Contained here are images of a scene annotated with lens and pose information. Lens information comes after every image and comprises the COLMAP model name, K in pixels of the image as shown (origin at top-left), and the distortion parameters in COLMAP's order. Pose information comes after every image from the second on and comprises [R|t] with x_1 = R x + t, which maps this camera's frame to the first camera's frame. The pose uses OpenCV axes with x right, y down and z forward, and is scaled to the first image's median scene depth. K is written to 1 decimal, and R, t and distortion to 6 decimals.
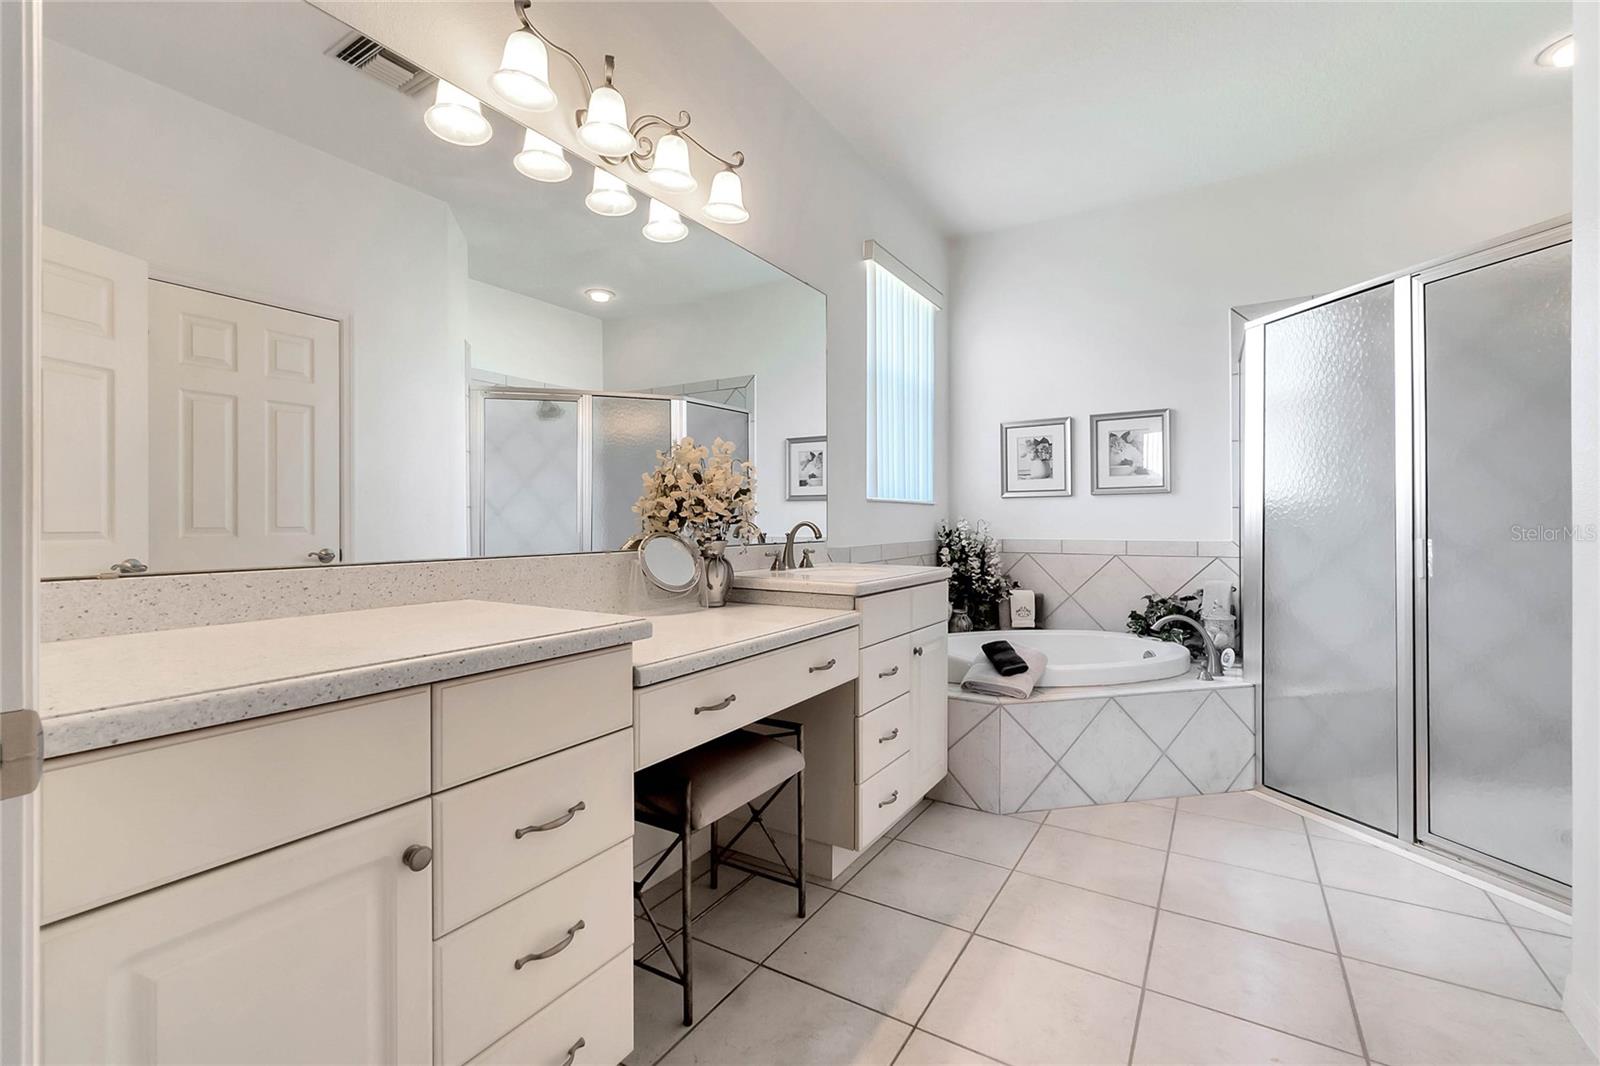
lens RADIAL K [[698.4, 0, 801.8], [0, 698.4, 511.3], [0, 0, 1]] dist [0.000320, 0.000308]
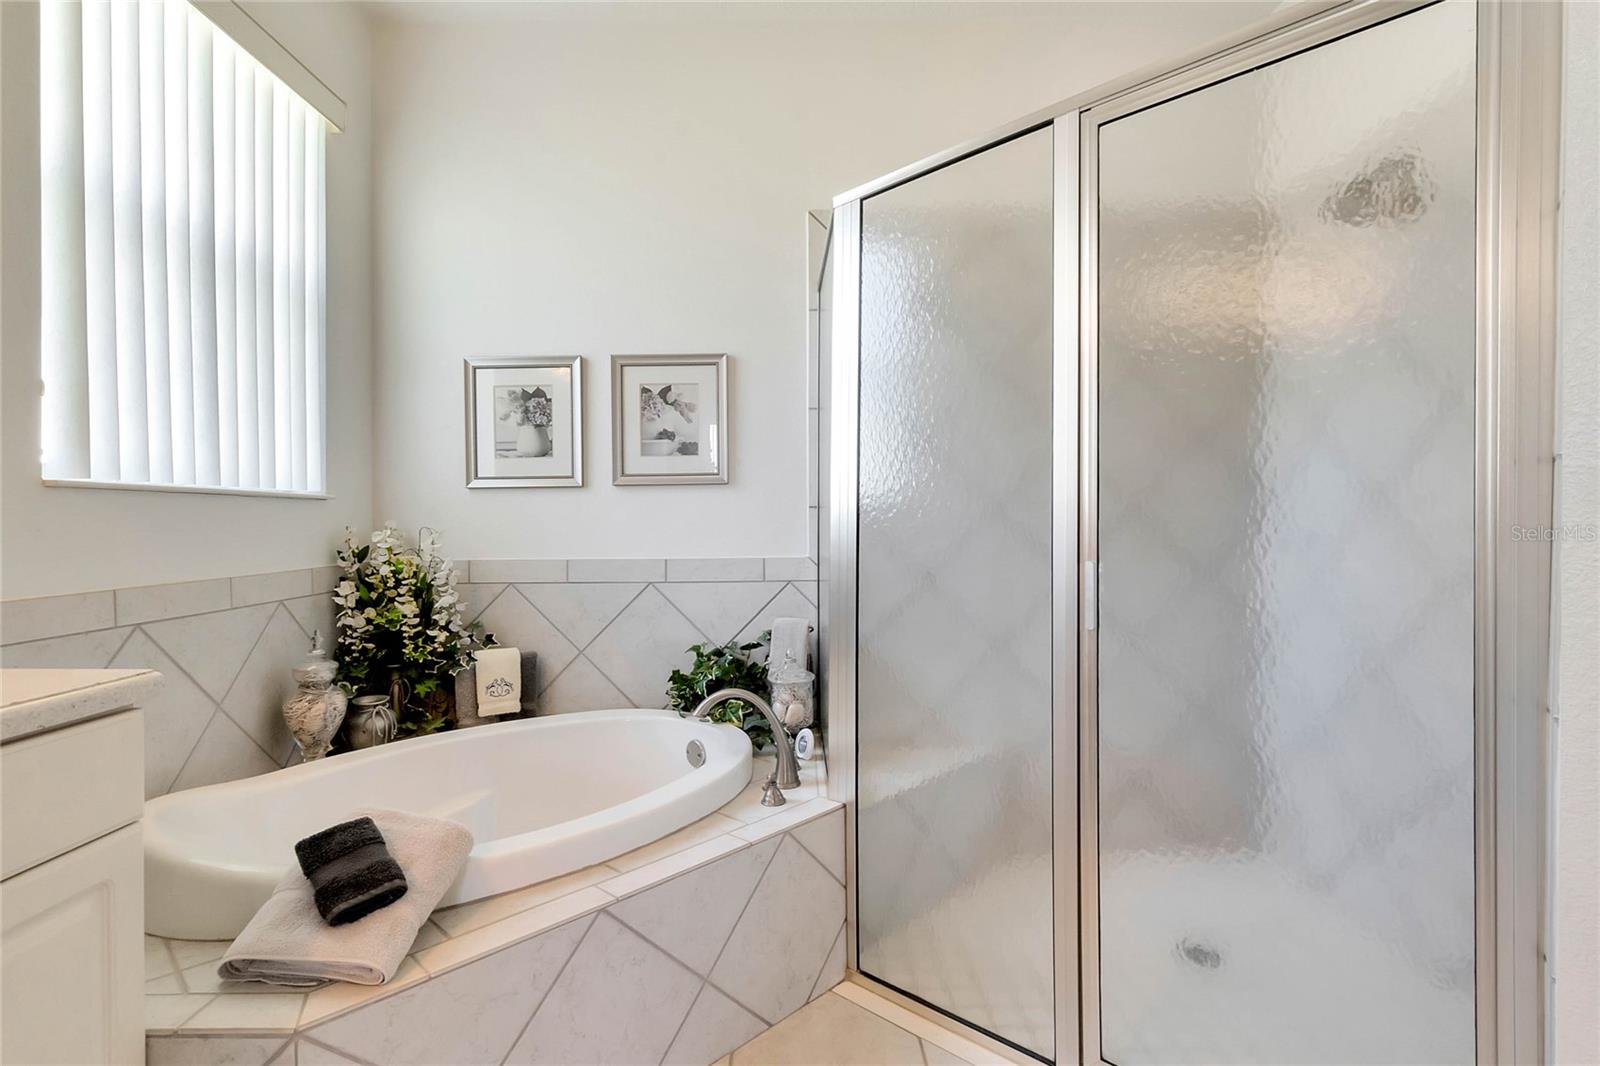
lens RADIAL K [[715.6, 0, 789.9], [0, 715.6, 526.3], [0, 0, 1]] dist [-0.003698, -0.000175]
pose [[0.854173, -0.009022, 0.519911, 0.225885], [-0.002158, 0.999779, 0.020894, -0.001358], [-0.519985, -0.018969, 0.853965, 0.392267]]
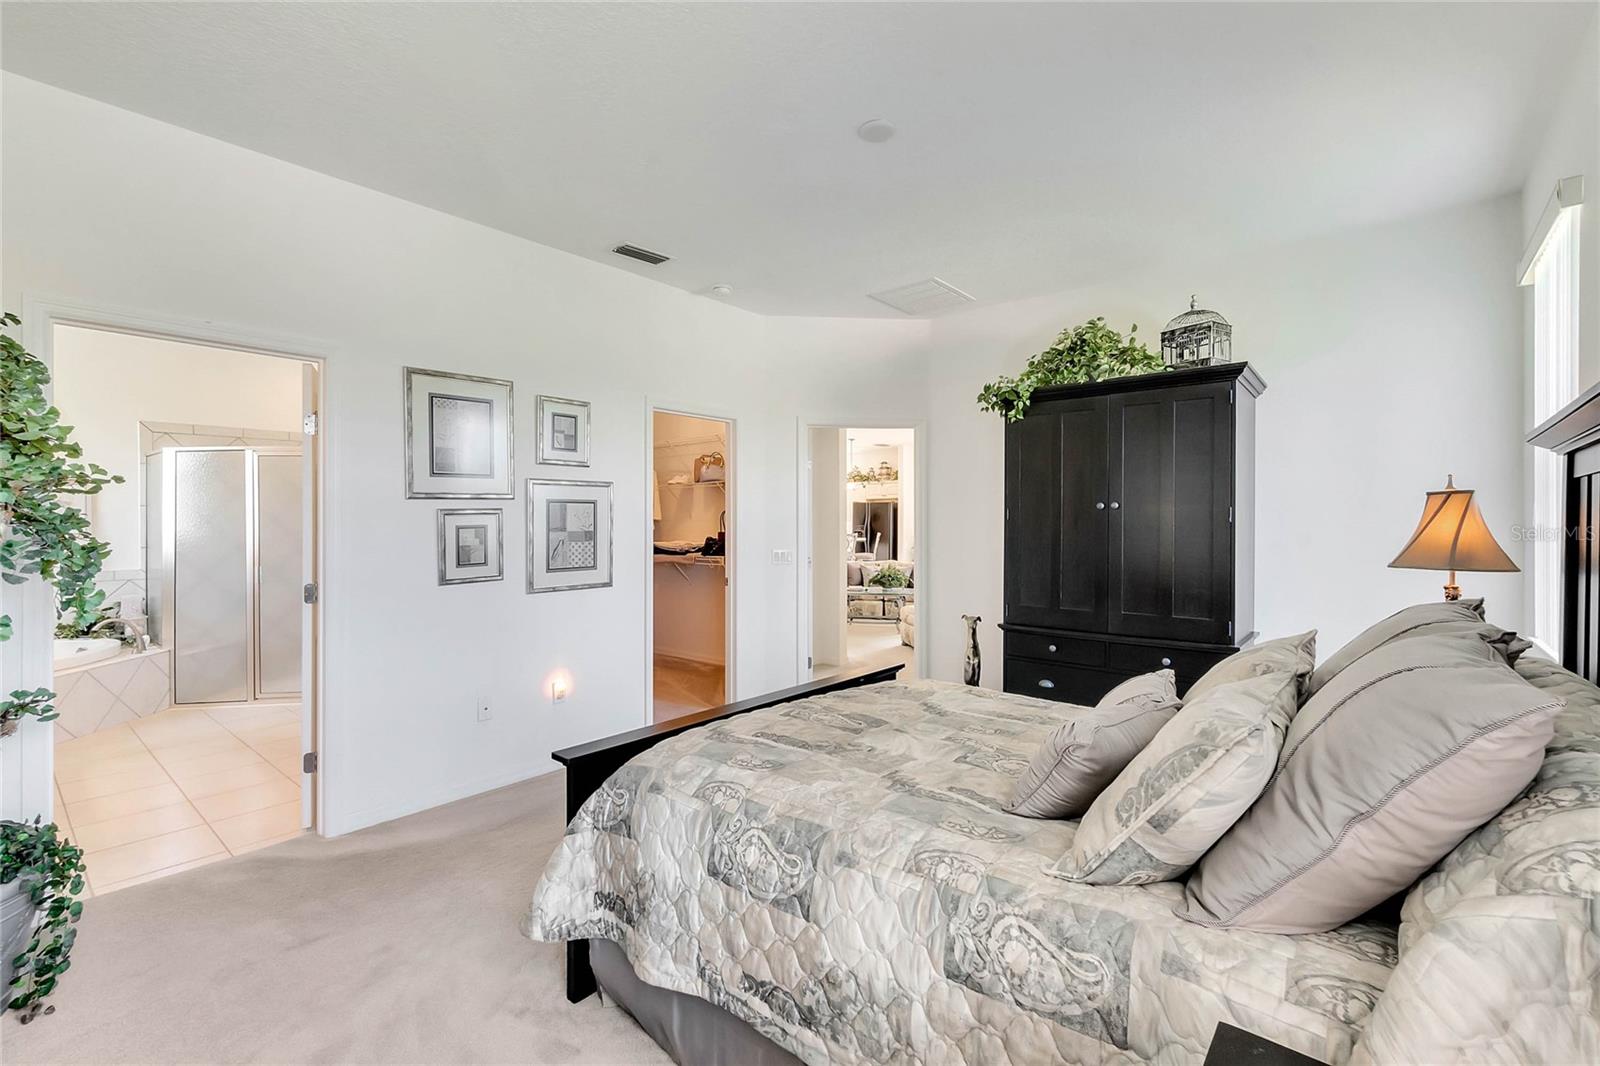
lens RADIAL K [[715.6, 0, 789.9], [0, 715.6, 526.3], [0, 0, 1]] dist [-0.003698, -0.000175]
pose [[0.160940, -0.003661, 0.986957, -0.697414], [-0.010526, 0.999930, 0.005426, -0.073313], [-0.986908, -0.011262, 0.160890, -0.665964]]
